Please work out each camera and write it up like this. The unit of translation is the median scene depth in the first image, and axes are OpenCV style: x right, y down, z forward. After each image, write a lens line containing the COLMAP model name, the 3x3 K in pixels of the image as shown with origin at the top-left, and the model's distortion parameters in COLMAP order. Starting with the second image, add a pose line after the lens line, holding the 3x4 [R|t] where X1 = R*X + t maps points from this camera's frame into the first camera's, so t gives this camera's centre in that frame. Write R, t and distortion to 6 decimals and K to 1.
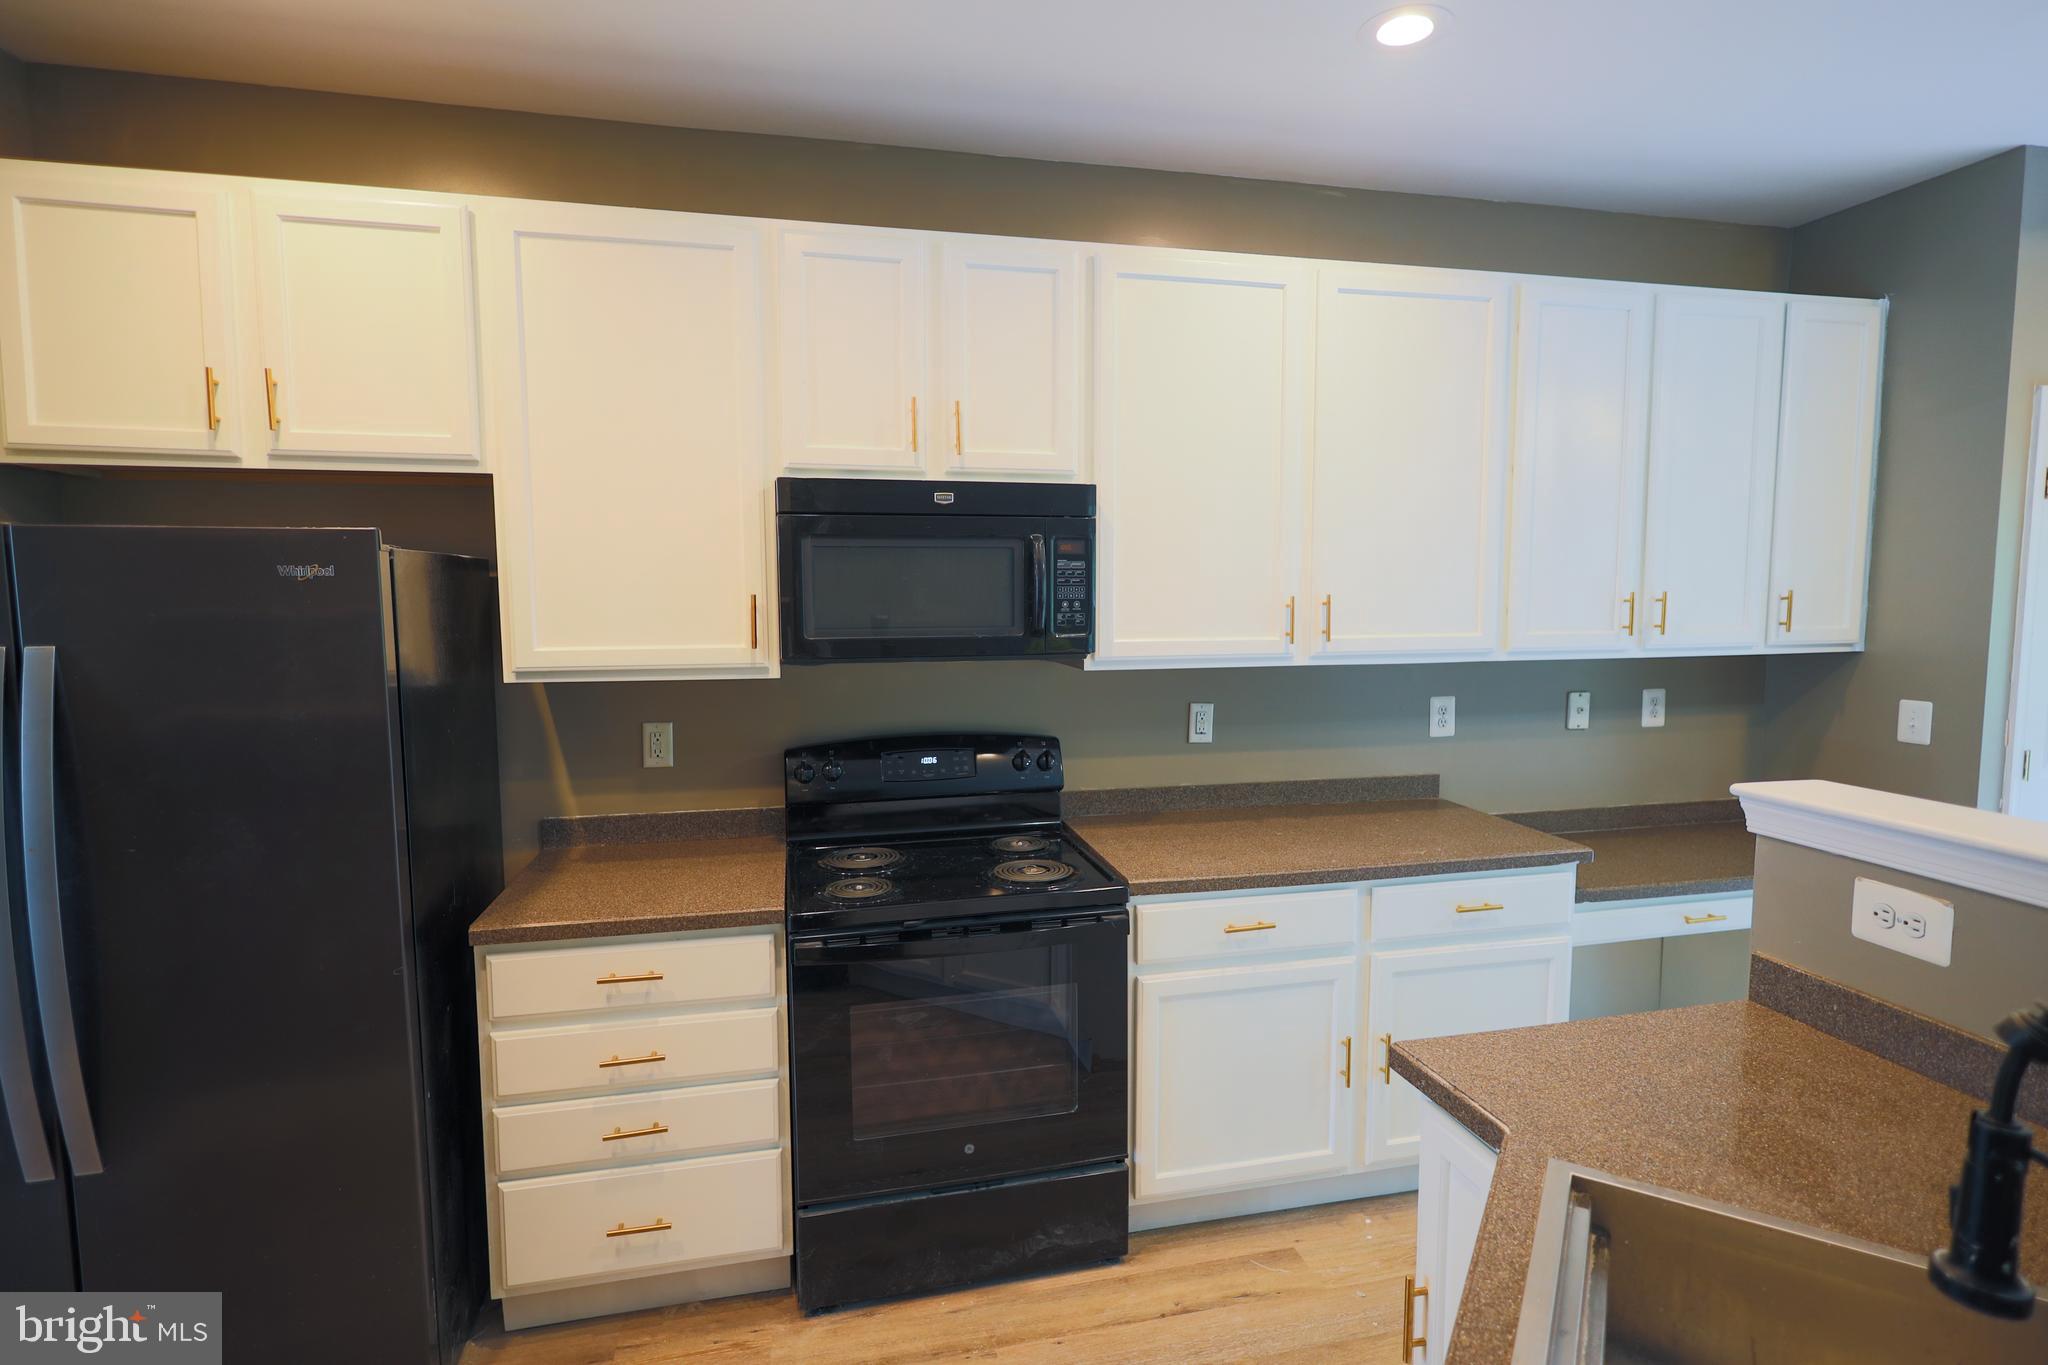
lens RADIAL K [[1005.8, 0, 1024.2], [0, 1005.8, 679.6], [0, 0, 1]] dist [0.001737, 0.000460]
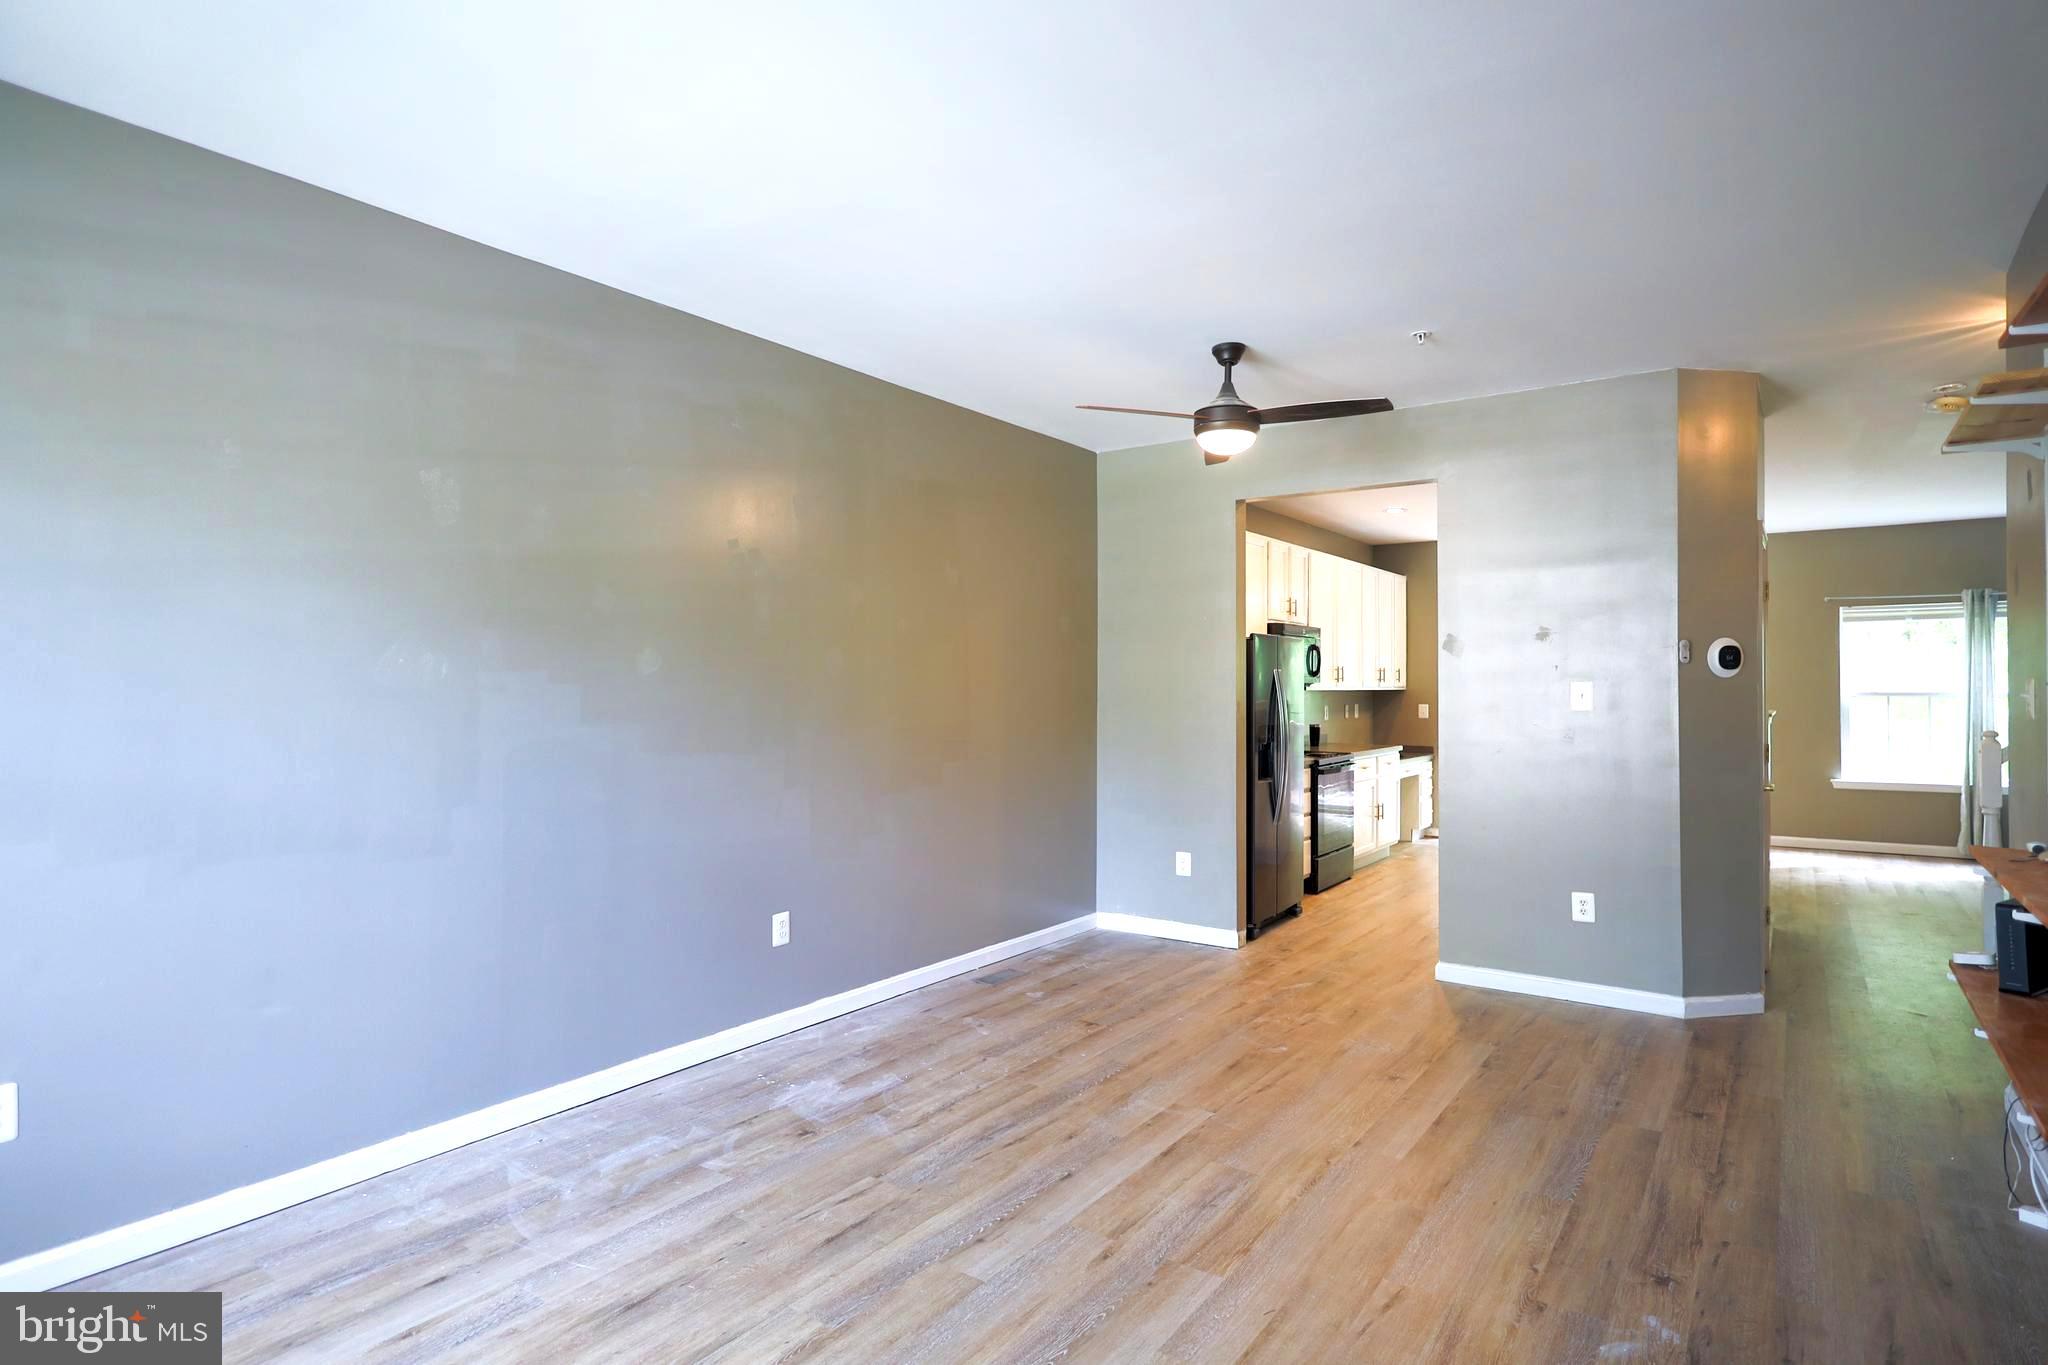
lens RADIAL K [[1050.6, 0, 1035.2], [0, 1050.6, 679.4], [0, 0, 1]] dist [0.000651, 0.000686]
pose [[0.744557, 0.011906, 0.667453, -2.526892], [0.052583, 0.995688, -0.076419, 0.150463], [-0.665485, 0.091996, 0.740720, -0.717129]]
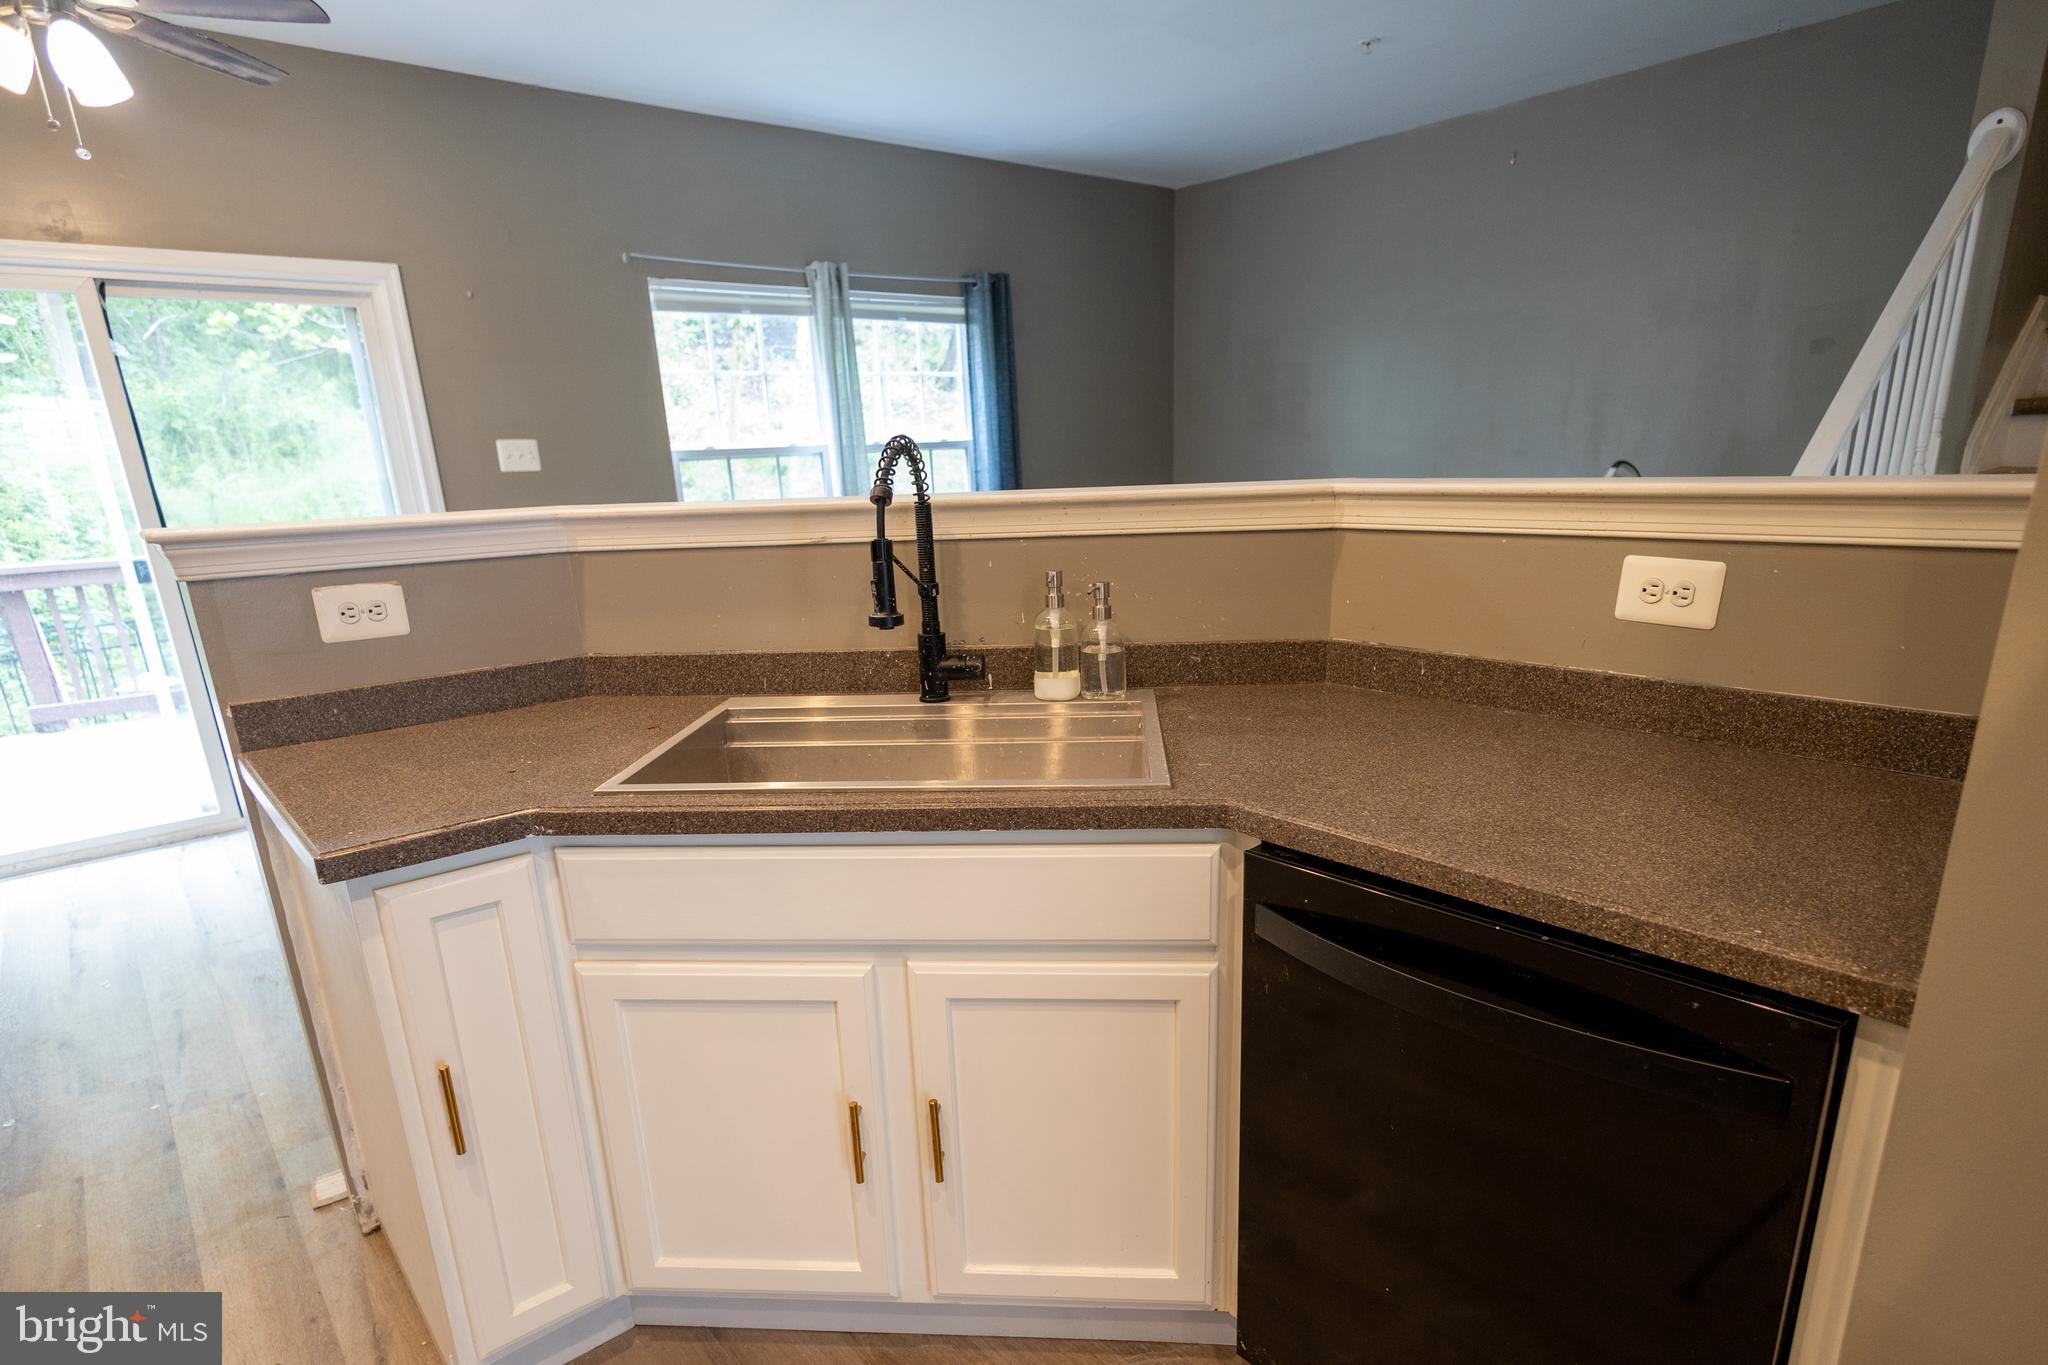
lens RADIAL K [[1090.4, 0, 1032.6], [0, 1090.4, 786.6], [0, 0, 1]] dist [0.005398, -0.000193]
pose [[-0.471985, -0.247656, 0.846107, -0.341613], [0.112409, 0.934994, 0.336378, 0.046807], [-0.874411, 0.253875, -0.413464, 0.476751]]
